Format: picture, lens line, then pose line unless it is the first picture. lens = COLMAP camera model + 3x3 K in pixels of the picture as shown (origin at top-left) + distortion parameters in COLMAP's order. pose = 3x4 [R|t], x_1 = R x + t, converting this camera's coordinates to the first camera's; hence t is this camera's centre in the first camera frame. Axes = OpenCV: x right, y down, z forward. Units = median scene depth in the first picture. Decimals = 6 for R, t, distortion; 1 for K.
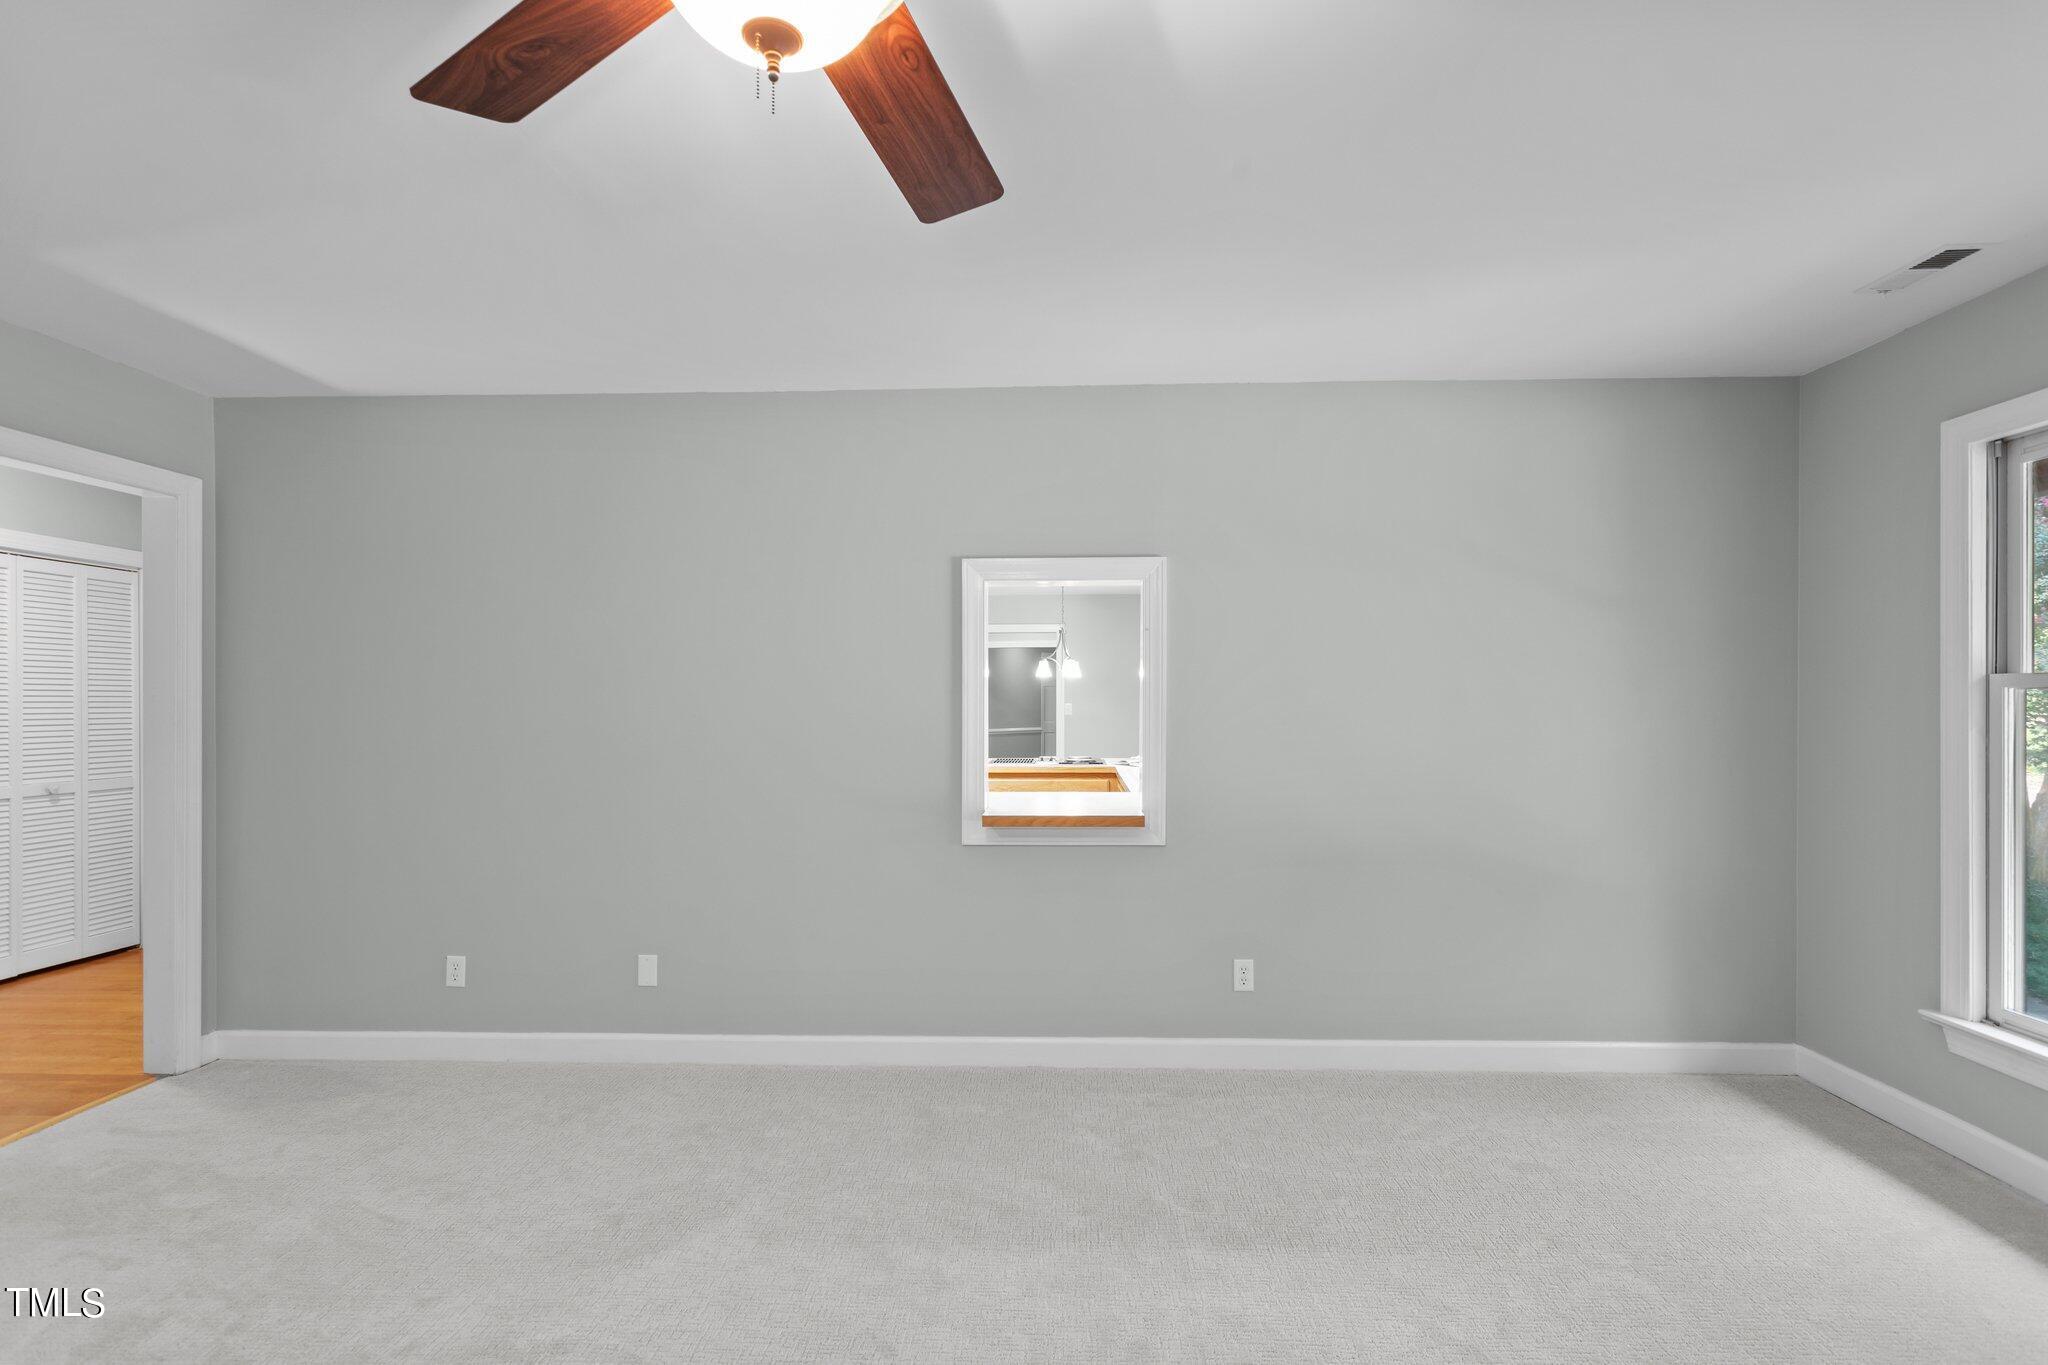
lens RADIAL K [[980.2, 0, 1038.5], [0, 980.2, 709.8], [0, 0, 1]] dist [0.004423, 0.001712]
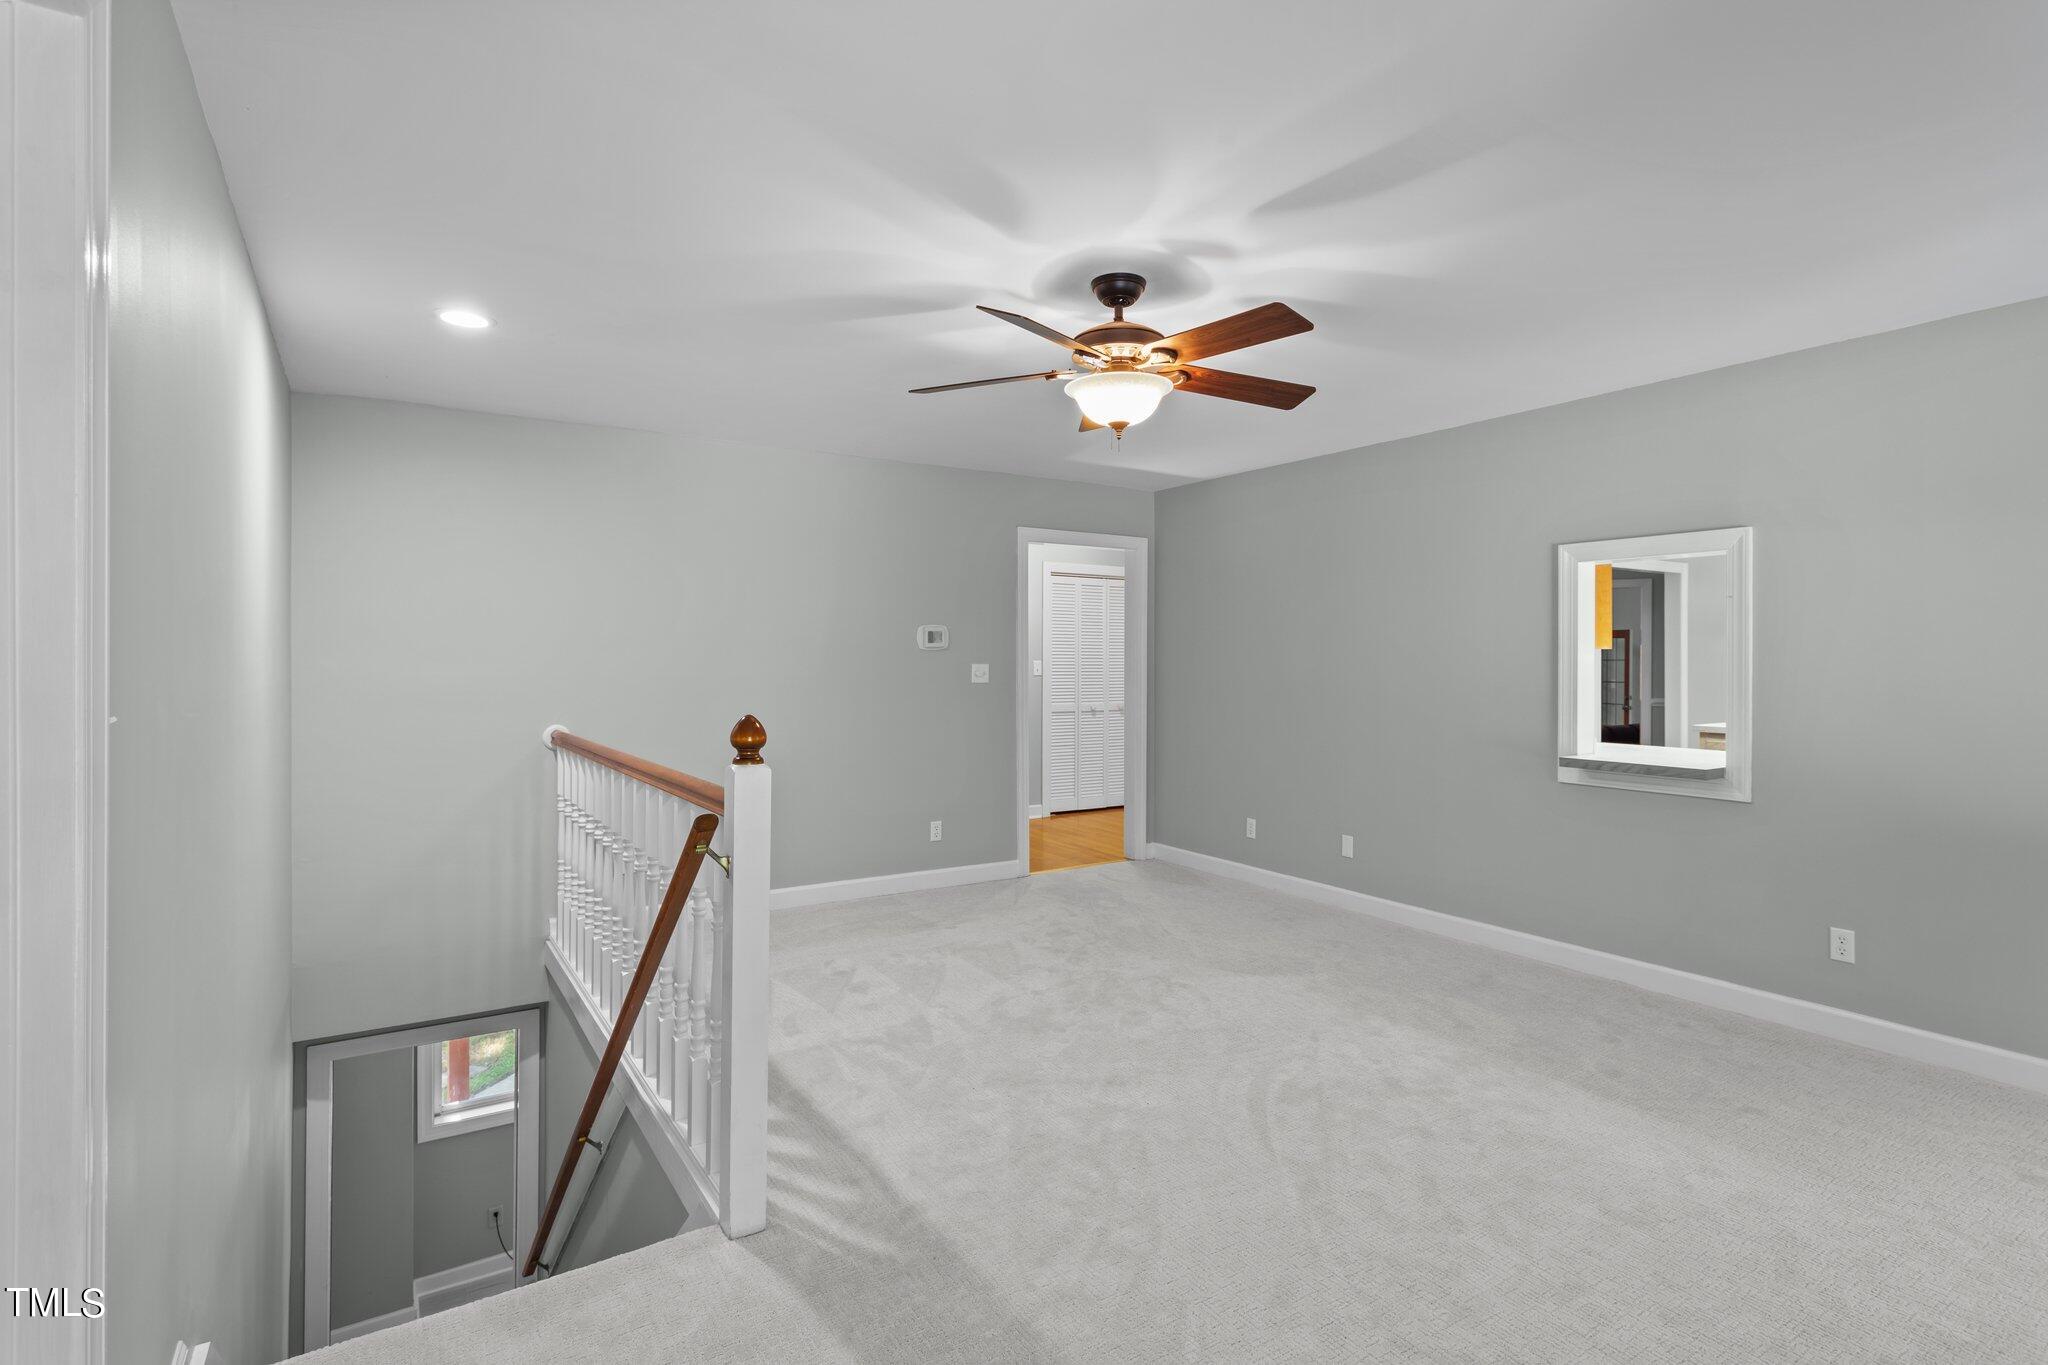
lens RADIAL K [[980.2, 0, 1023.4], [0, 980.2, 667.8], [0, 0, 1]] dist [0.004423, 0.001712]
pose [[0.564842, 0.011411, -0.825120, 0.547693], [-0.006729, 0.999935, 0.009222, -0.009366], [0.825171, 0.000343, 0.564882, -0.226330]]
